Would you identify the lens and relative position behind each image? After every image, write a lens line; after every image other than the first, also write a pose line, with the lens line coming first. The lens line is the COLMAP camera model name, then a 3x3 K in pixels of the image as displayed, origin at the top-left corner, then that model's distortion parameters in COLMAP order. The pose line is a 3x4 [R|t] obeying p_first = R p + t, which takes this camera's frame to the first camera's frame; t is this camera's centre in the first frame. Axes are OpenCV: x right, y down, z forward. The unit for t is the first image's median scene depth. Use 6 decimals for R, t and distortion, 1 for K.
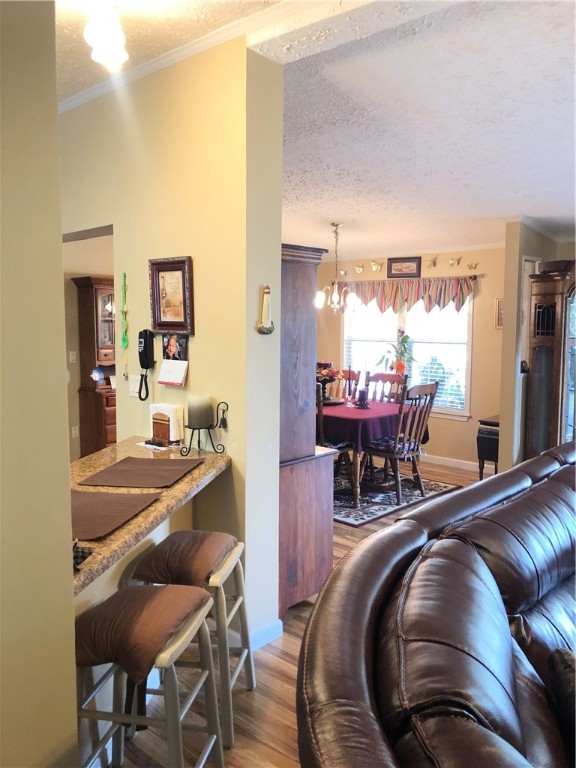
lens RADIAL K [[630.3, 0, 287.2], [0, 630.3, 385.4], [0, 0, 1]] dist [0.032212, -0.030059]
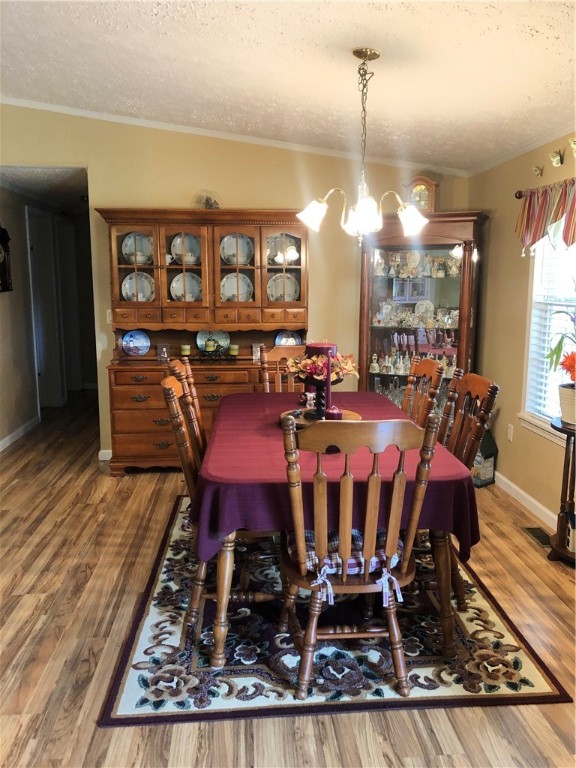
lens RADIAL K [[630.3, 0, 290.1], [0, 630.3, 385.9], [0, 0, 1]] dist [0.032212, -0.030059]
pose [[0.728546, 0.106164, -0.676720, 0.434821], [-0.054552, 0.993771, 0.097173, -0.058124], [0.682821, -0.033879, 0.729800, 0.688307]]
